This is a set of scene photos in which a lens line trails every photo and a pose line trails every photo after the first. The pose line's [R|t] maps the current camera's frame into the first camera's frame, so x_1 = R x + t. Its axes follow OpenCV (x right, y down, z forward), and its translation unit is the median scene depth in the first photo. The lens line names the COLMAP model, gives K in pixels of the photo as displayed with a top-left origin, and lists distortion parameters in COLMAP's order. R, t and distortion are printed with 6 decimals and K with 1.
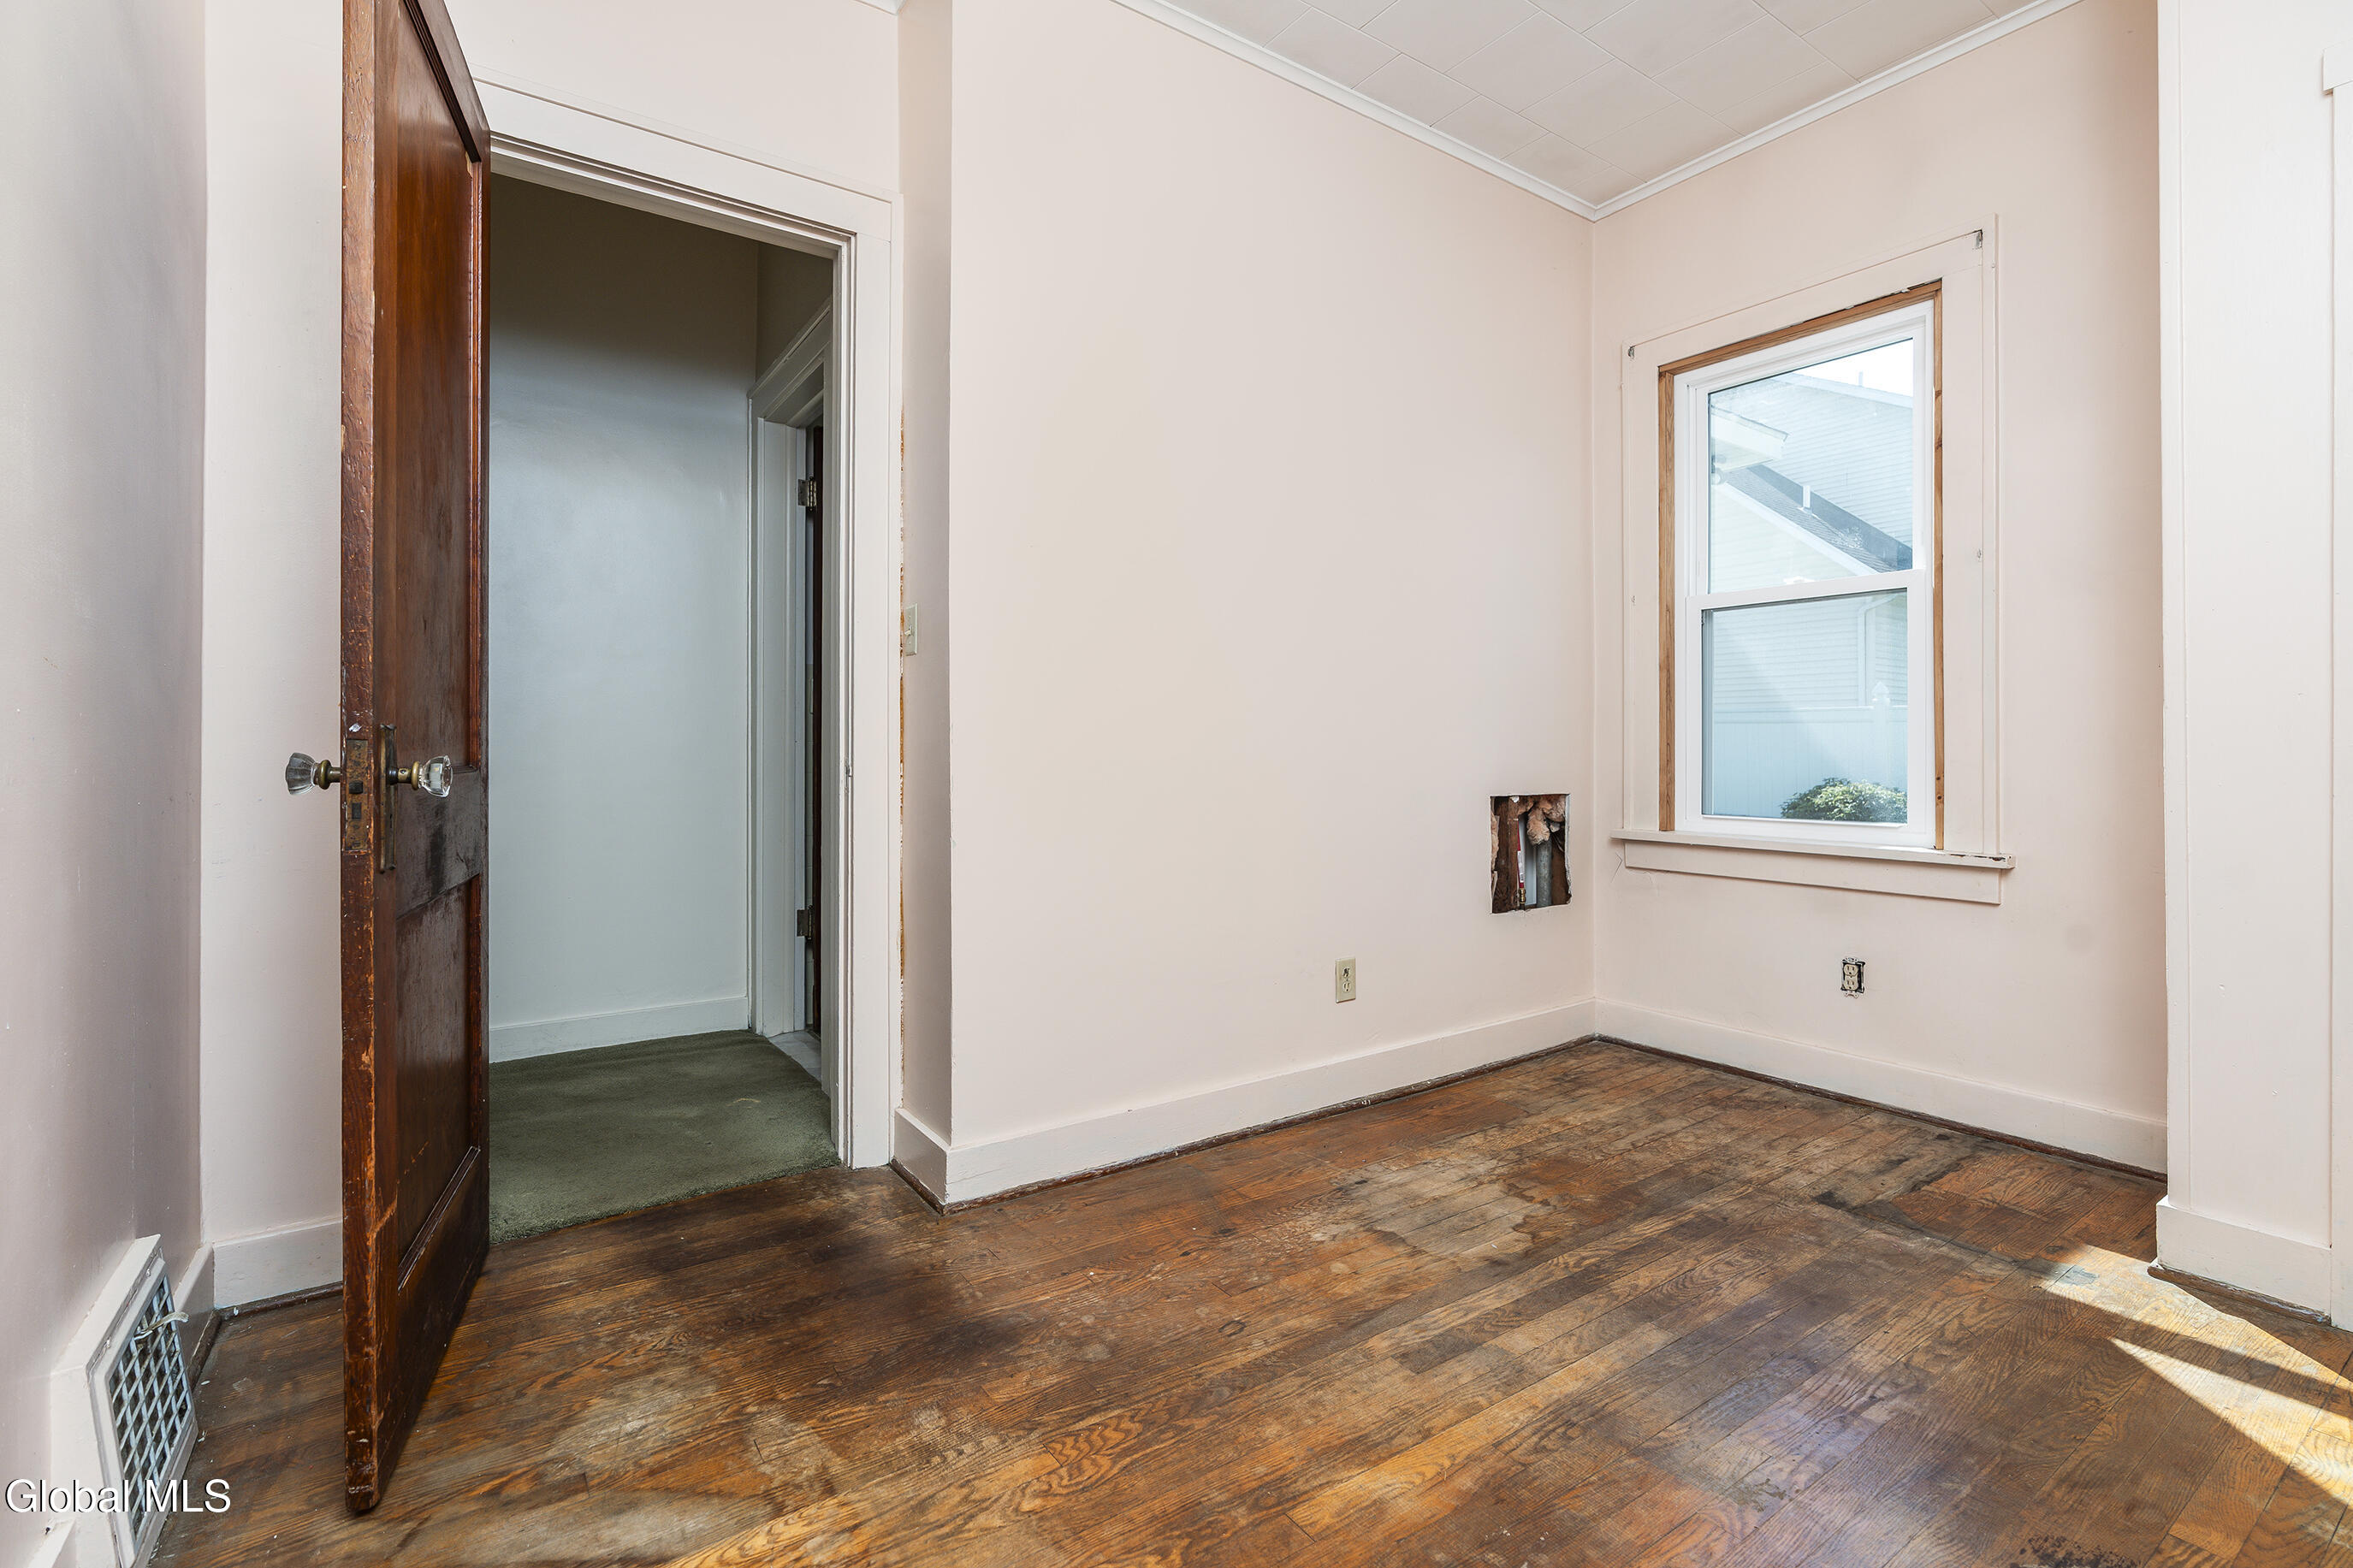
lens RADIAL K [[1074.9, 0, 1190.9], [0, 1074.9, 747.1], [0, 0, 1]] dist [-0.001251, 0.000246]
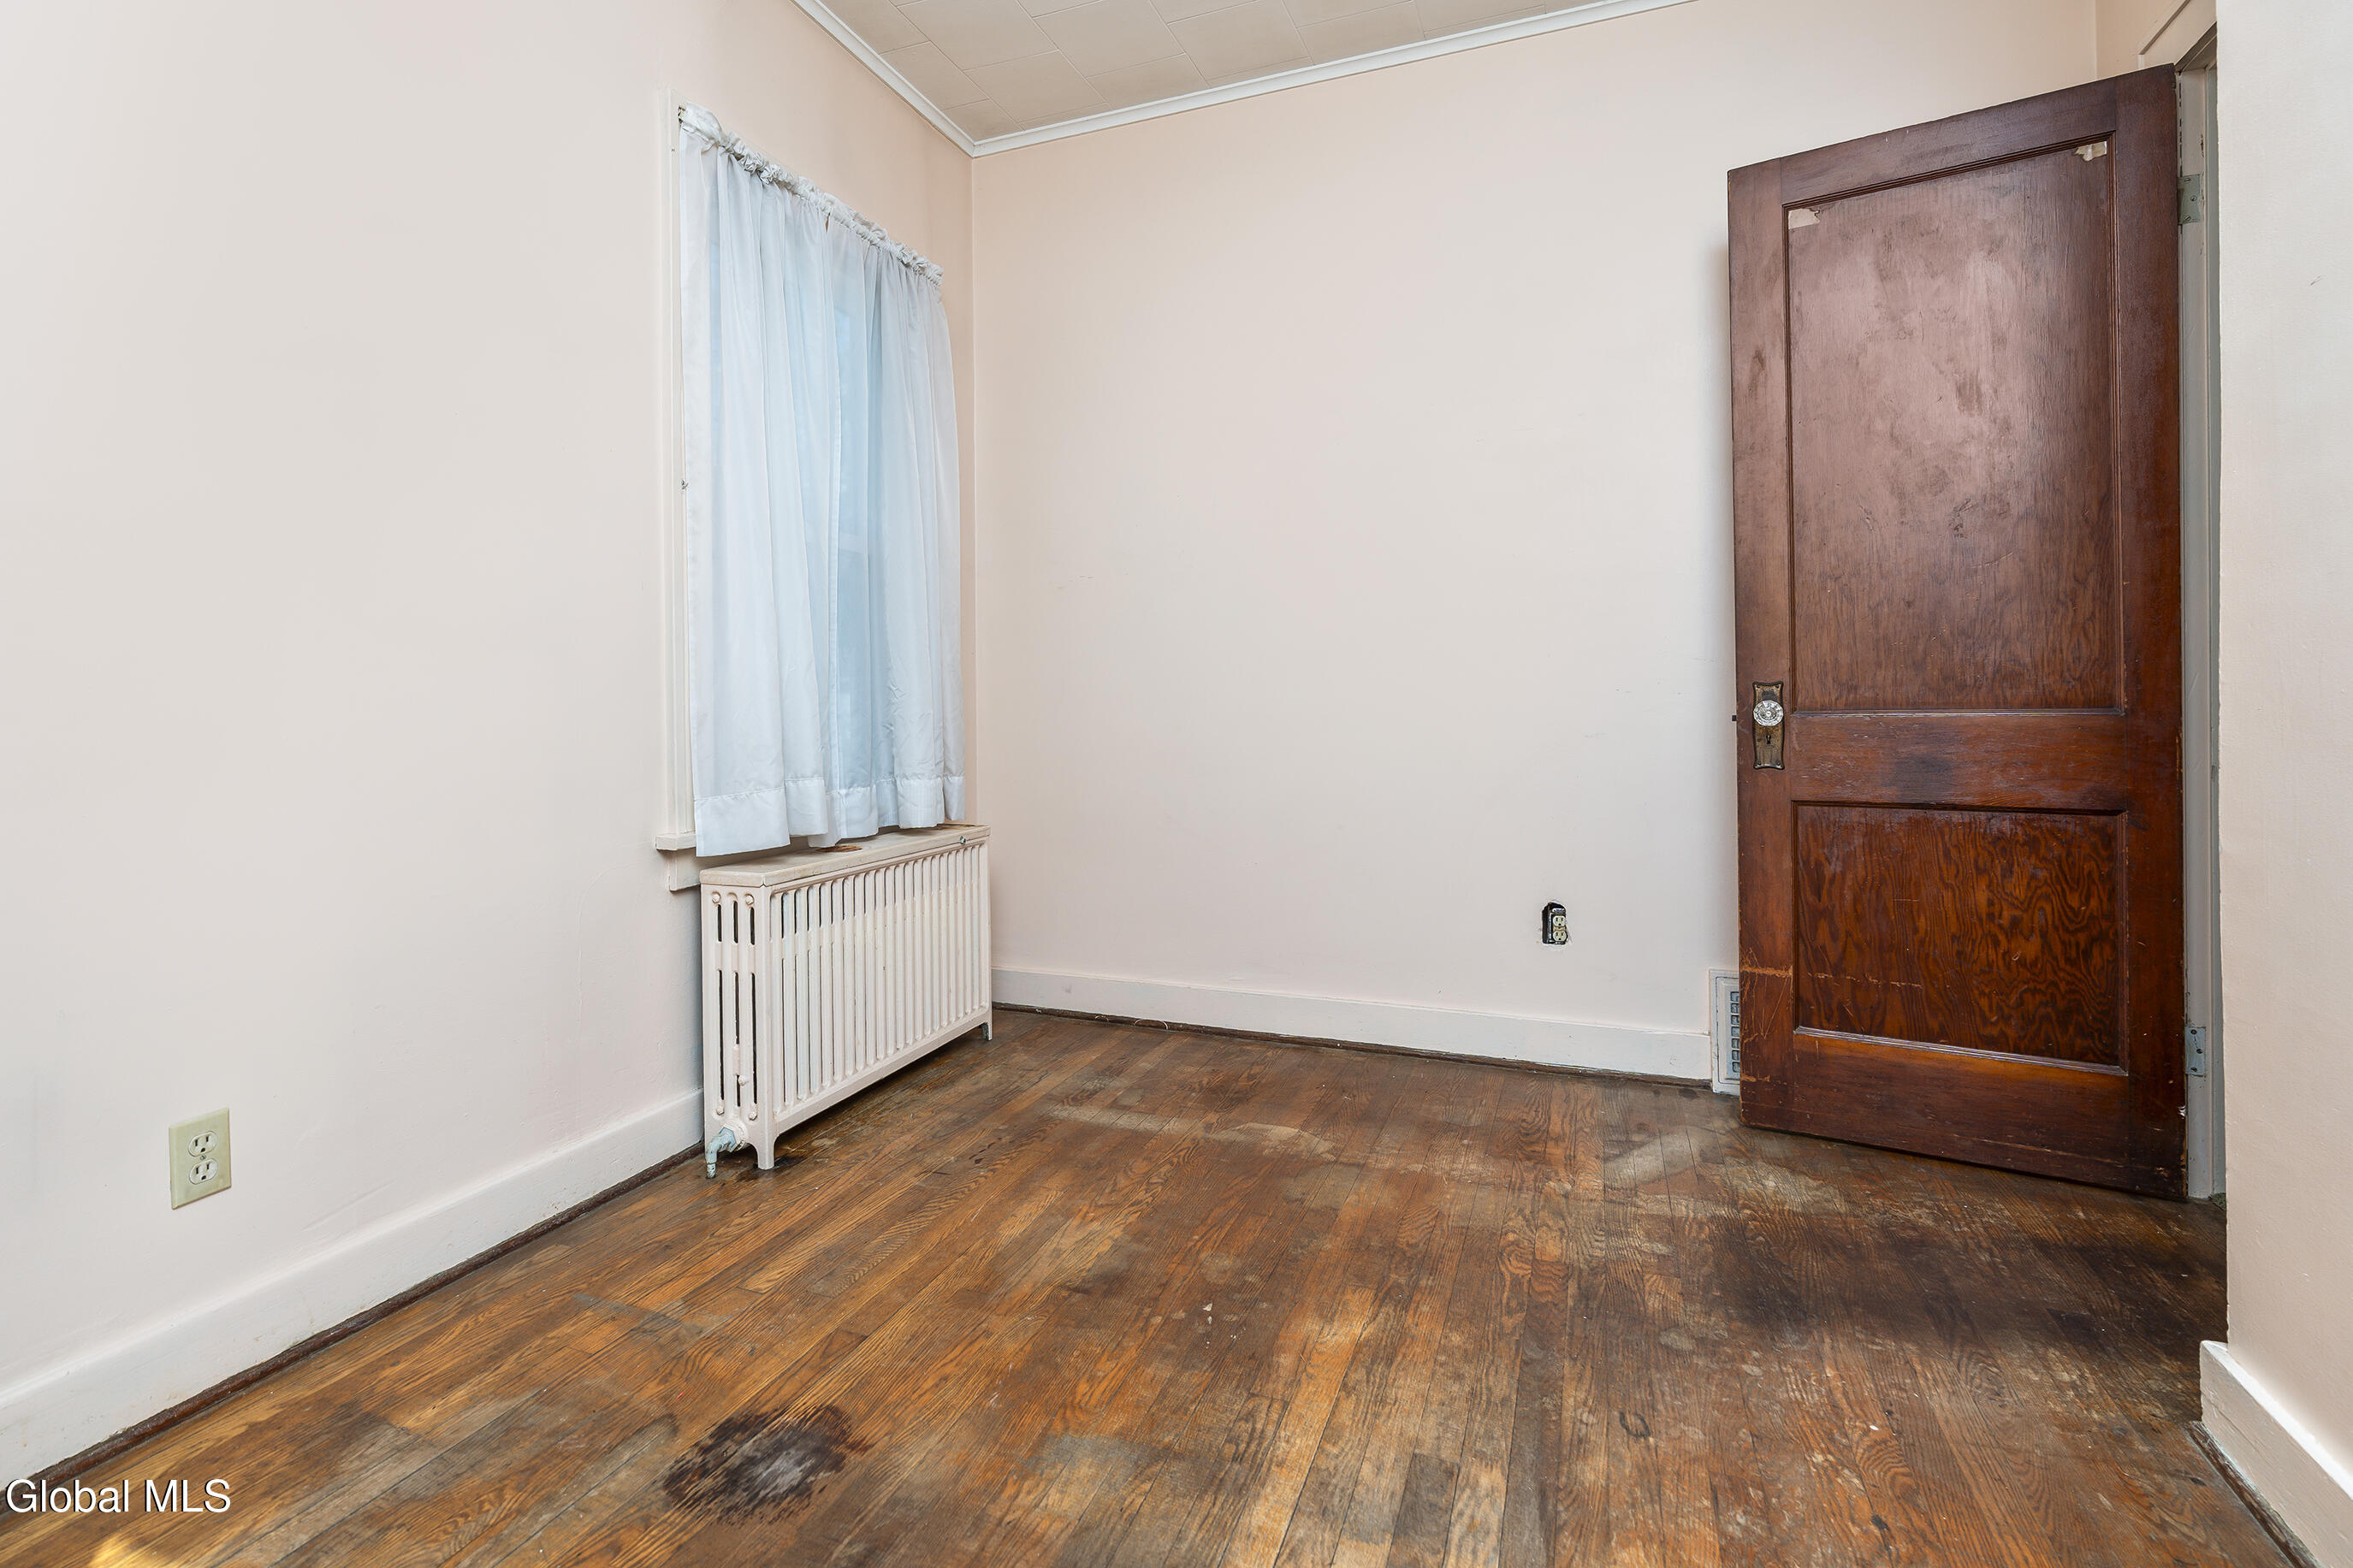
lens RADIAL K [[1074.9, 0, 1190.9], [0, 1074.9, 747.1], [0, 0, 1]] dist [-0.001251, 0.000246]
pose [[-0.826328, 0.028261, -0.562480, 0.882030], [0.011992, 0.999397, 0.032595, 0.005725], [0.563061, 0.020189, -0.826168, 1.724734]]
